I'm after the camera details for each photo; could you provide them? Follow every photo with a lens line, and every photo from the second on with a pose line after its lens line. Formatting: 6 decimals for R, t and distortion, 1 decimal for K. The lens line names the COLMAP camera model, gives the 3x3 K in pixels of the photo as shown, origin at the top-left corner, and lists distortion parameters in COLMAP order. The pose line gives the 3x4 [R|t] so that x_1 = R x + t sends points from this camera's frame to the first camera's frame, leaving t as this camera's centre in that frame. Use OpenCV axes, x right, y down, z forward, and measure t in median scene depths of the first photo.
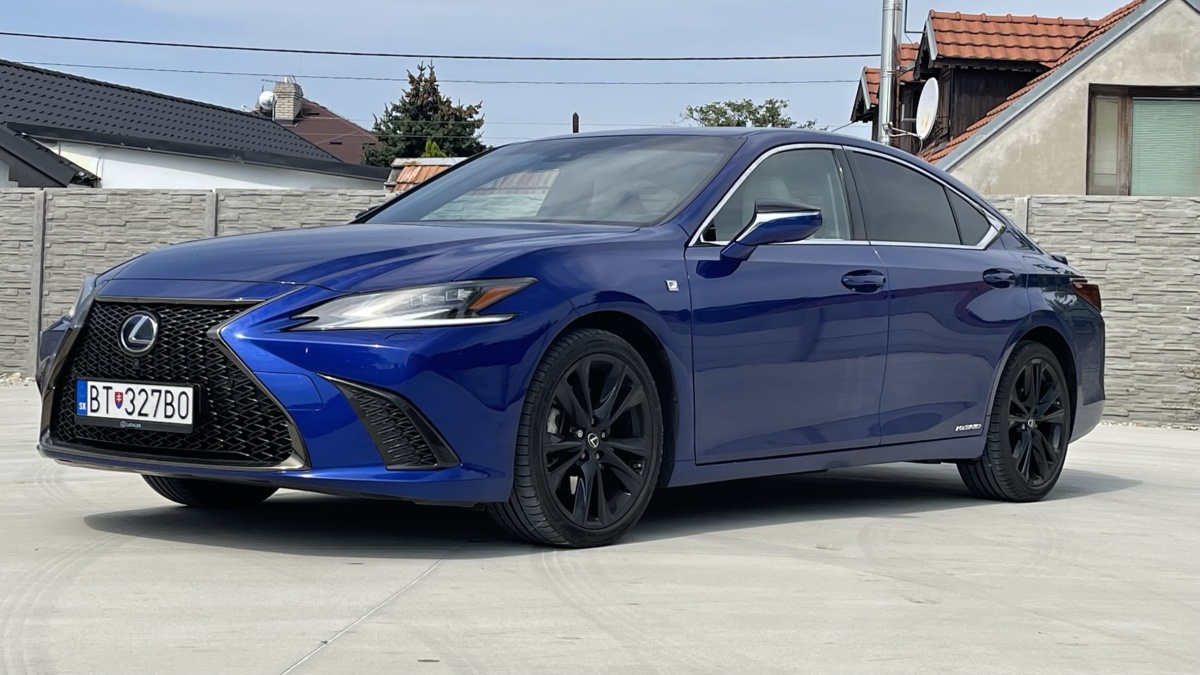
lens RADIAL K [[1956.3, 0, 600.0], [0, 1956.3, 337.5], [0, 0, 1]] dist [0.036979, 0.045006]
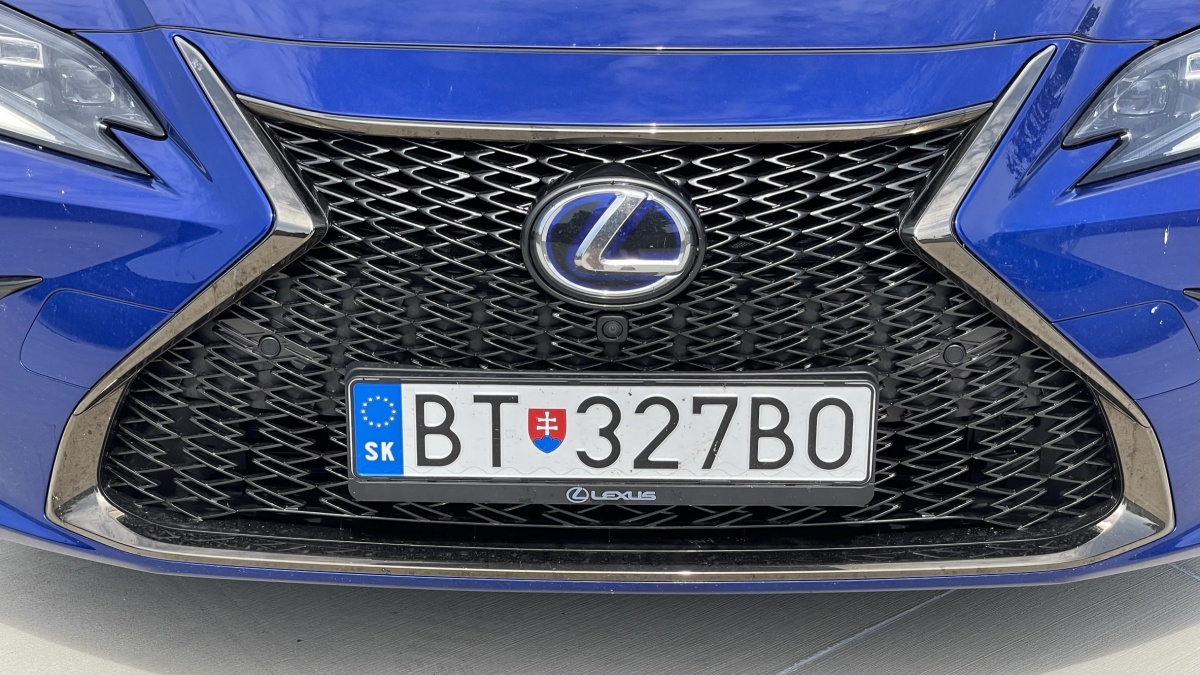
lens RADIAL K [[2183.5, 0, 600.0], [0, 2183.5, 337.5], [0, 0, 1]] dist [0.204161, 0.124591]
pose [[0.785901, -0.237032, 0.571117, -0.144392], [0.017408, 0.931727, 0.362743, -0.039229], [-0.618107, -0.275138, 0.736372, 0.226313]]
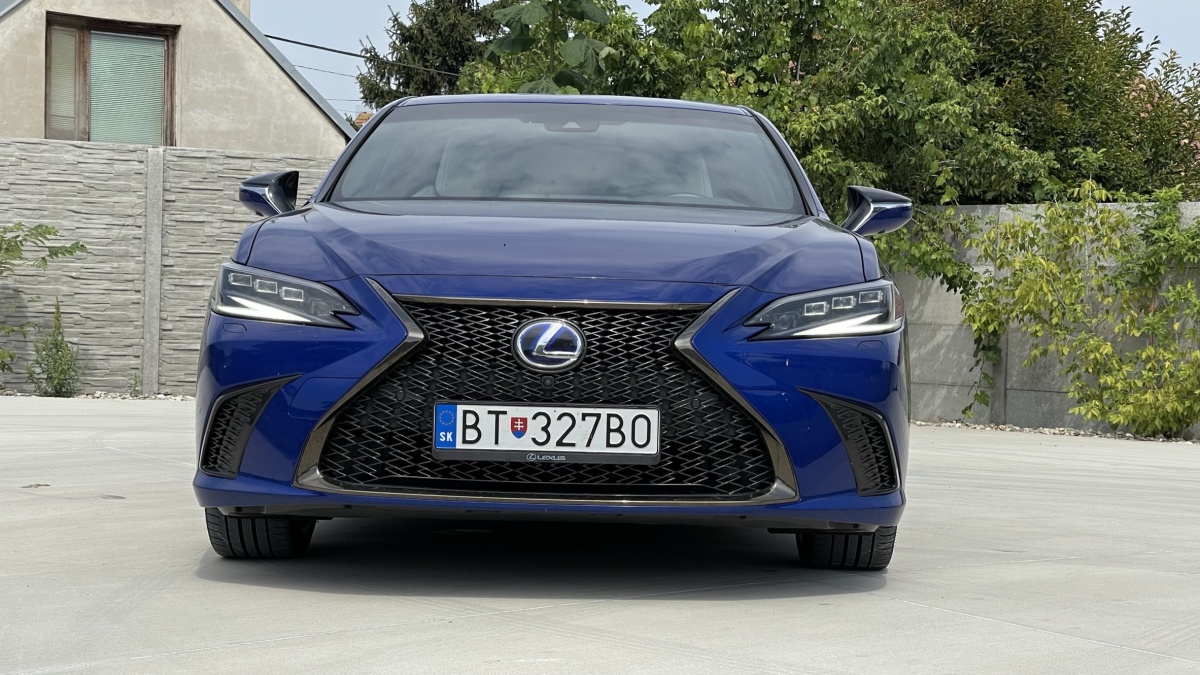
lens RADIAL K [[2204.9, 0, 623.7], [0, 2204.9, 334.4], [0, 0, 1]] dist [0.214348, -0.199661]
pose [[0.785281, -0.012312, 0.619017, -0.245042], [0.000227, 0.999808, 0.019598, -0.007655], [-0.619139, -0.015249, 0.785133, 0.082985]]
